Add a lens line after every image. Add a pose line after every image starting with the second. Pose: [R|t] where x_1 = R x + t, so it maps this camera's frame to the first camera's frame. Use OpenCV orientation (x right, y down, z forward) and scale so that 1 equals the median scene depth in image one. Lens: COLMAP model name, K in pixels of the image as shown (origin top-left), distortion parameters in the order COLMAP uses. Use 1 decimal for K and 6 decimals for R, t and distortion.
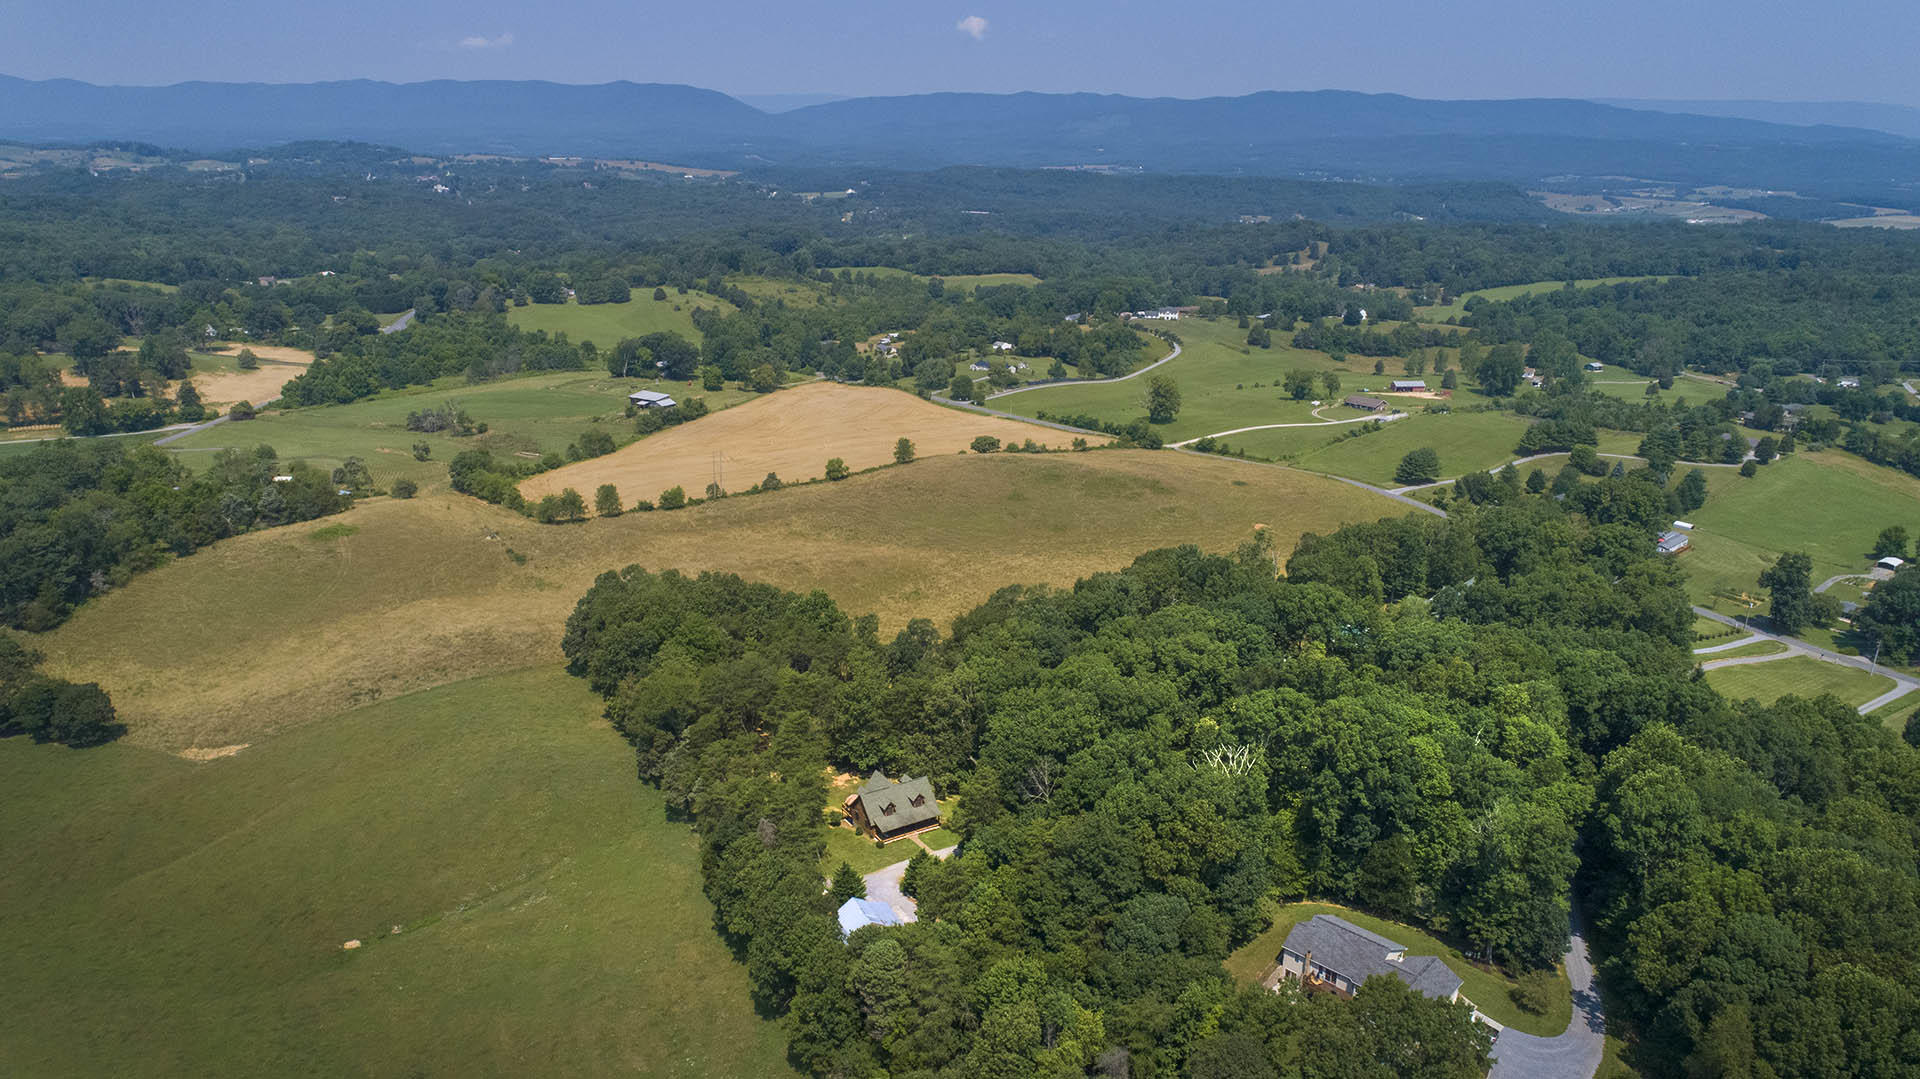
lens RADIAL K [[1296.4, 0, 960.0], [0, 1296.4, 539.5], [0, 0, 1]] dist [-0.006798, 0.001690]
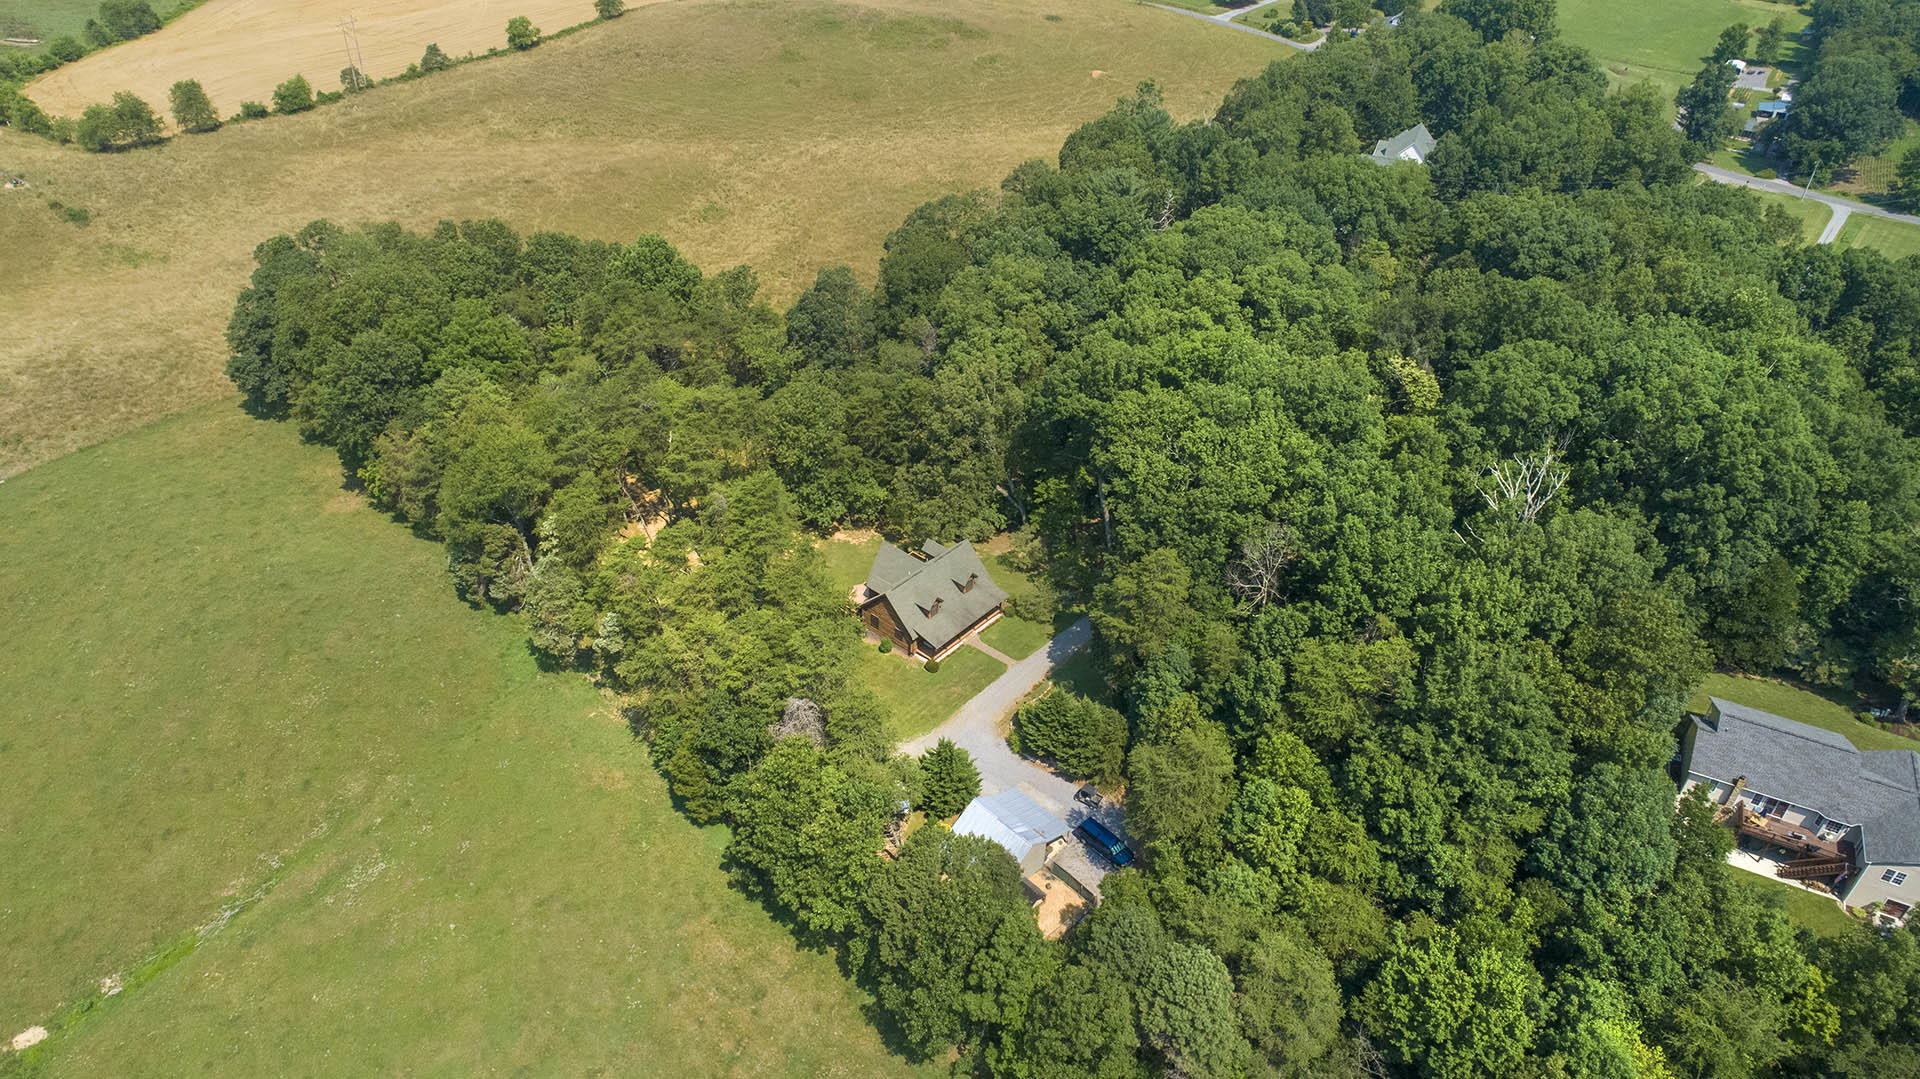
lens RADIAL K [[1296.4, 0, 960.0], [0, 1296.4, 539.5], [0, 0, 1]] dist [-0.006798, 0.001690]
pose [[0.955429, -0.162666, 0.246362, -0.128752], [0.073660, 0.939464, 0.334637, -0.019476], [-0.285883, -0.301575, 0.909573, 0.299925]]
